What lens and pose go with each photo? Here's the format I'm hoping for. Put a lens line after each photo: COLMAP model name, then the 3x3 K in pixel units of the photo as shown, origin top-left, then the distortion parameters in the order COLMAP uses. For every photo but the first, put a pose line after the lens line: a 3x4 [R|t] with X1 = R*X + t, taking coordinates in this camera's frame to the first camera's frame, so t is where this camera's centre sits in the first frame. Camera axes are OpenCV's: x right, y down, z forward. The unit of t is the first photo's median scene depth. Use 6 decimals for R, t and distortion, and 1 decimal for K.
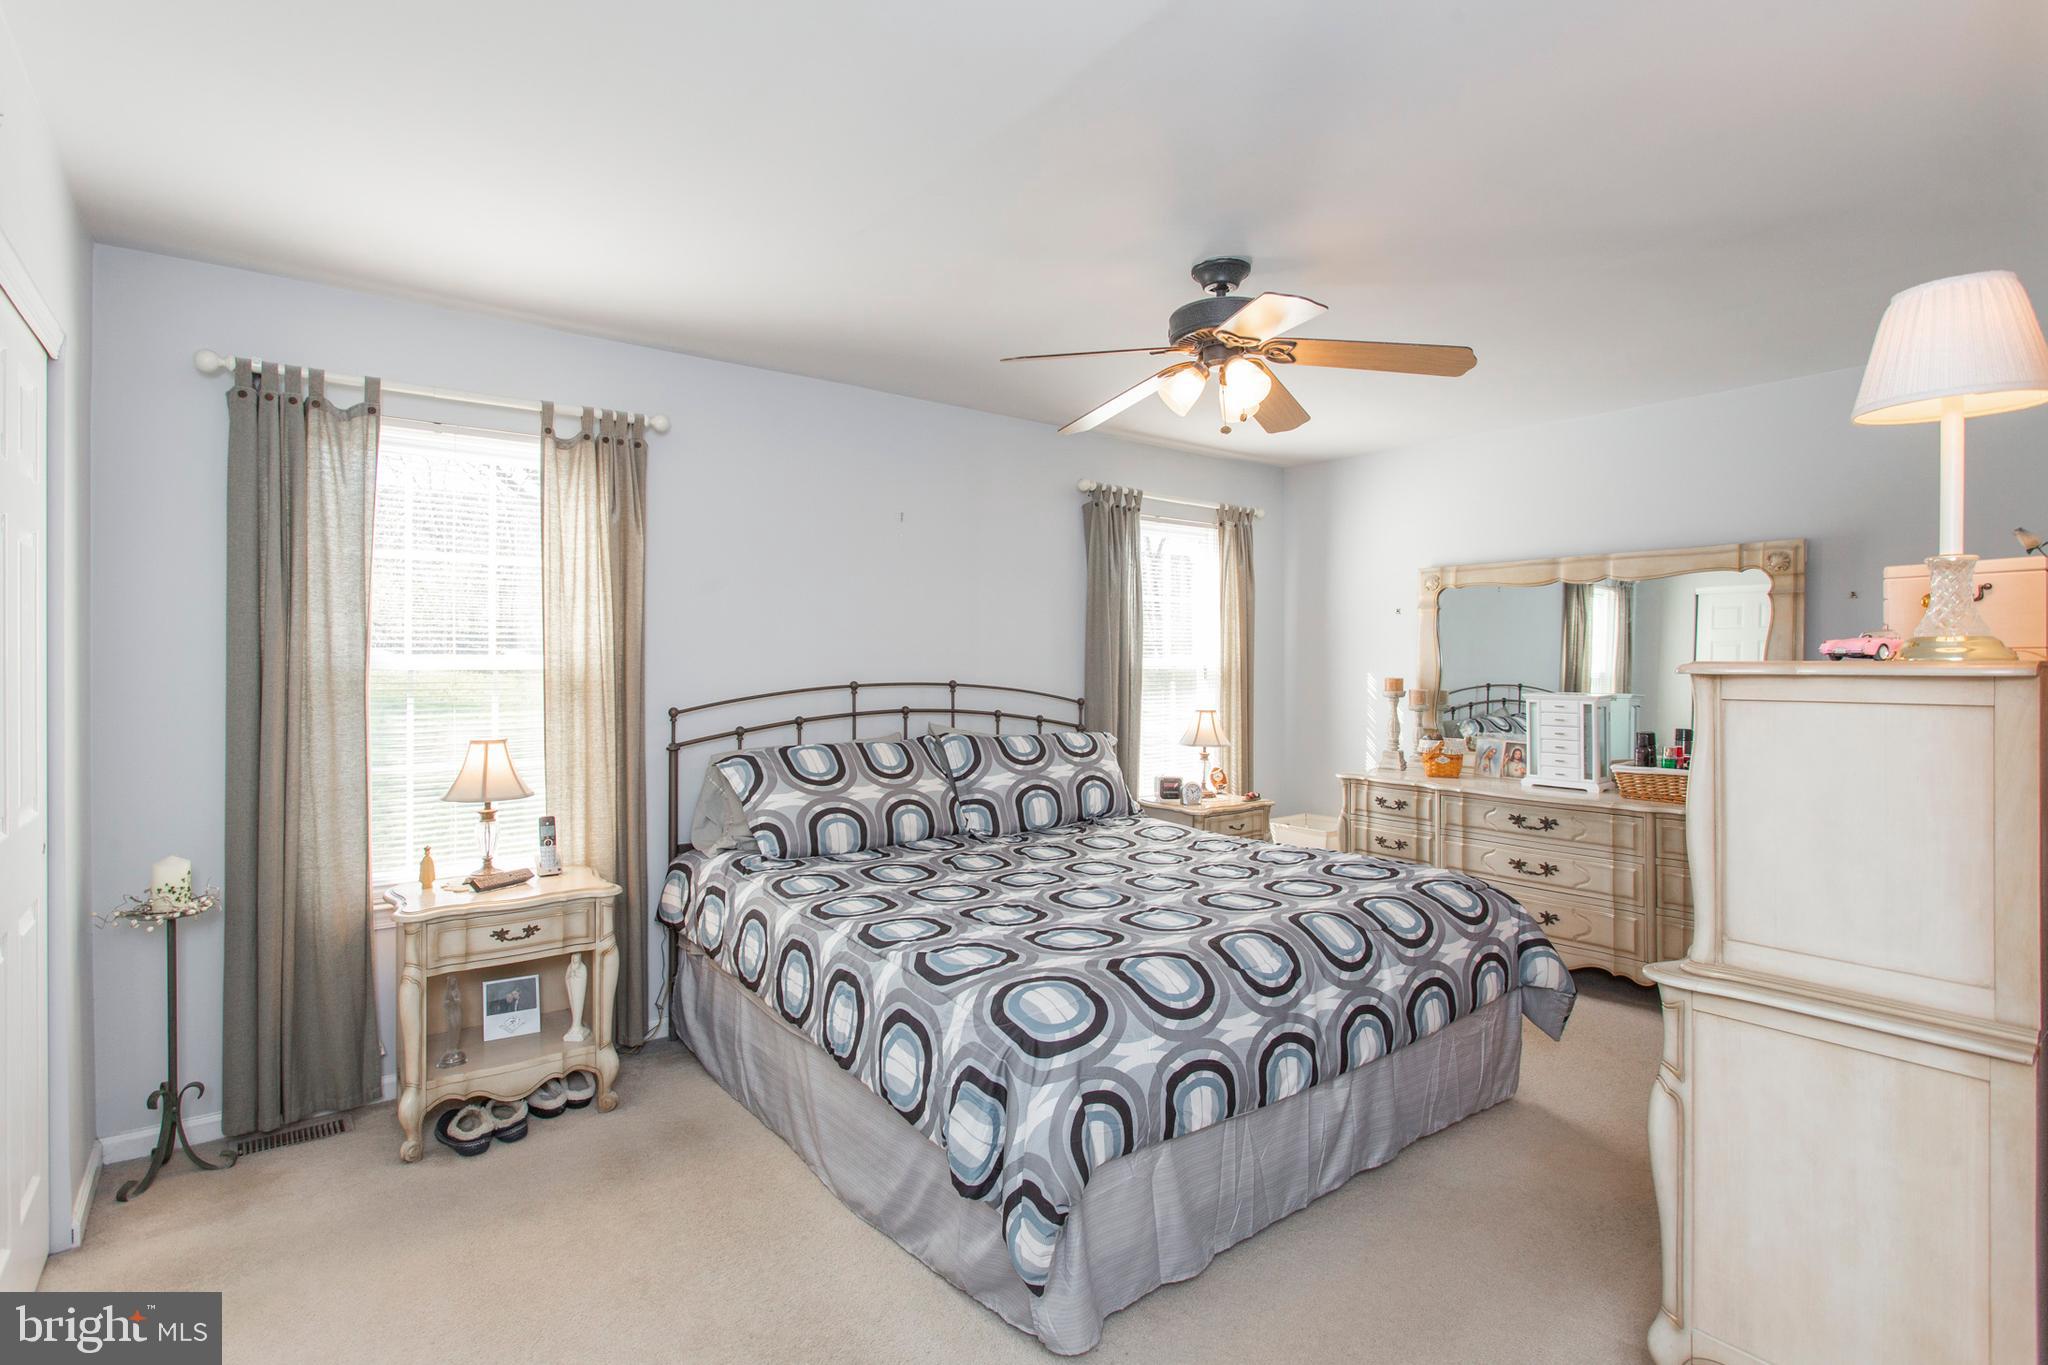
lens RADIAL K [[1012.1, 0, 1003.4], [0, 1012.1, 661.5], [0, 0, 1]] dist [-0.016284, 0.009981]
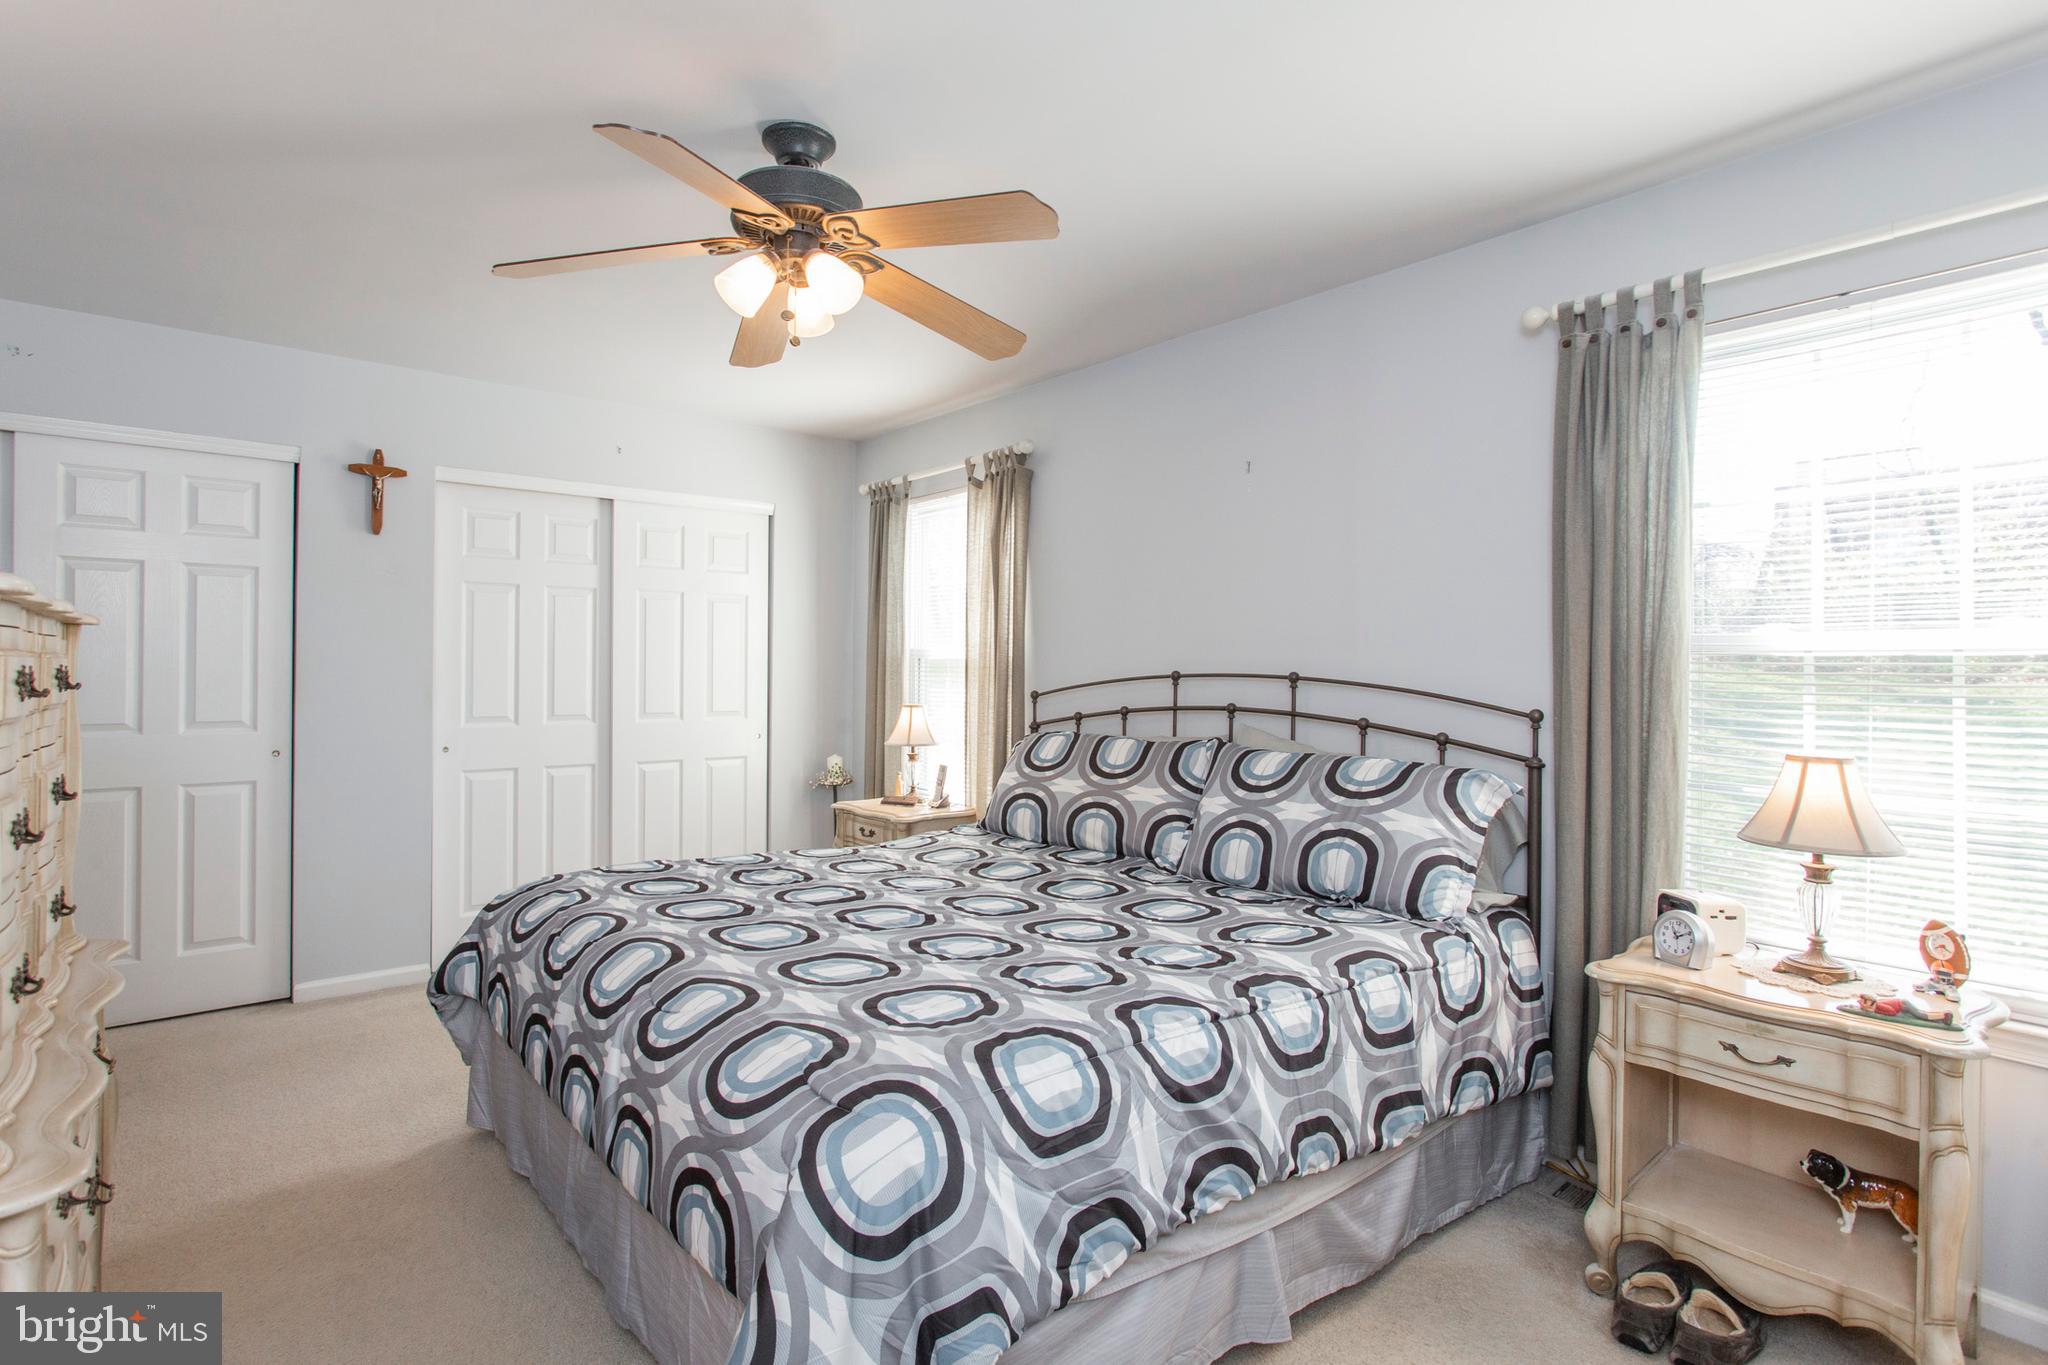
lens RADIAL K [[1012.1, 0, 1003.4], [0, 1012.1, 661.5], [0, 0, 1]] dist [-0.016284, 0.009981]
pose [[0.023946, -0.017587, -0.999559, 0.714934], [-0.019200, 0.999653, -0.018049, 0.029949], [0.999529, 0.019624, 0.023600, 0.821208]]
